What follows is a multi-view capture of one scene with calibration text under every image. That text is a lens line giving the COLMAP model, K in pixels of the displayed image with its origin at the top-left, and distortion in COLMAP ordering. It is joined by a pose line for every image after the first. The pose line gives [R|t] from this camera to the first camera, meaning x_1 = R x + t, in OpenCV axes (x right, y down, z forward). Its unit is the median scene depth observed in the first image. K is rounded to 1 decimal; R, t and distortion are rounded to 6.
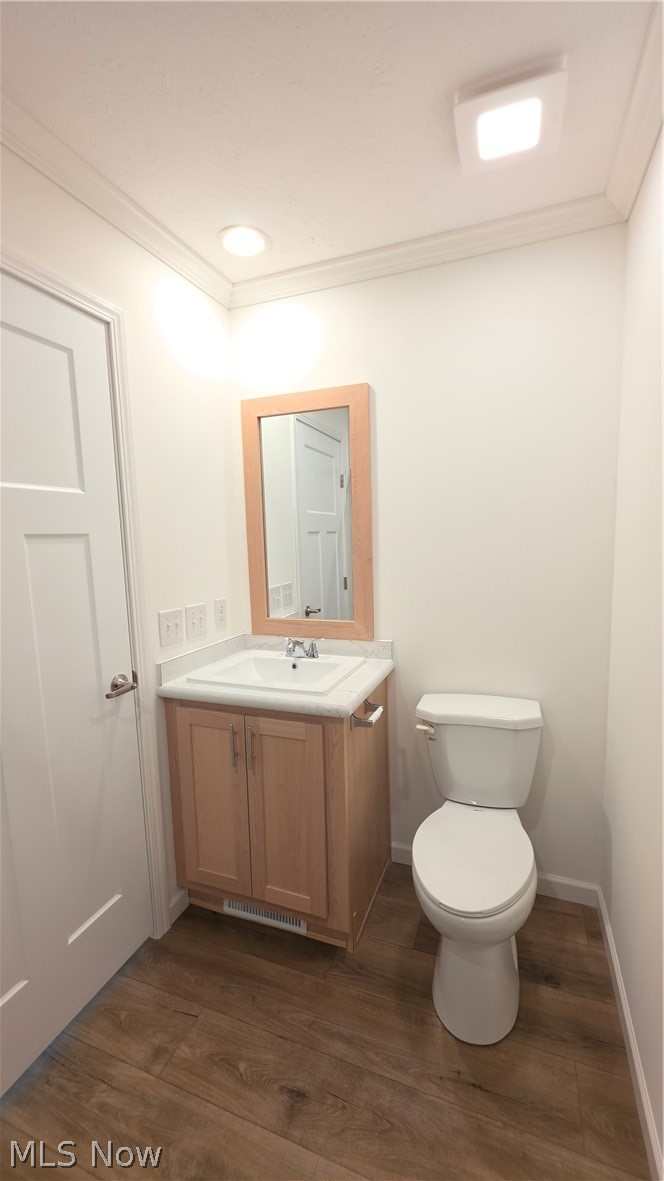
lens RADIAL K [[484.8, 0, 332.0], [0, 484.8, 590.5], [0, 0, 1]] dist [0.000610, 0.000128]
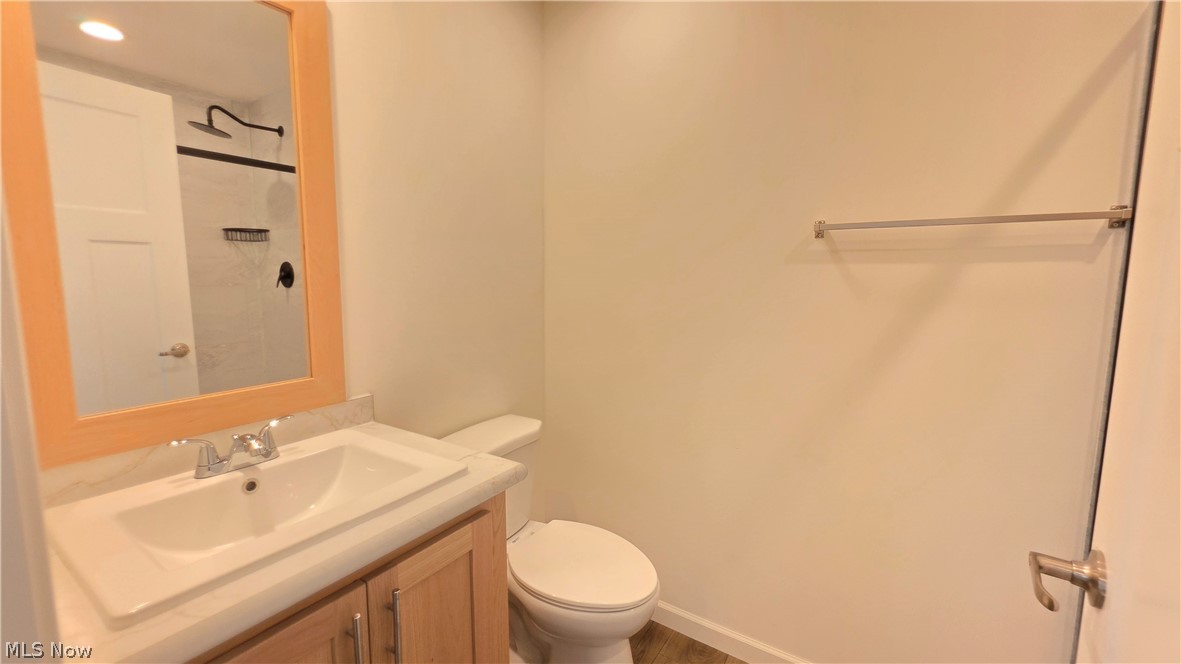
lens RADIAL K [[473.7, 0, 587.6], [0, 473.7, 326.7], [0, 0, 1]] dist [-0.001680, -0.000168]
pose [[0.211259, -0.080147, 0.974139, -0.455400], [0.107077, 0.992532, 0.058439, 0.001952], [-0.971547, 0.091962, 0.218263, 0.530922]]
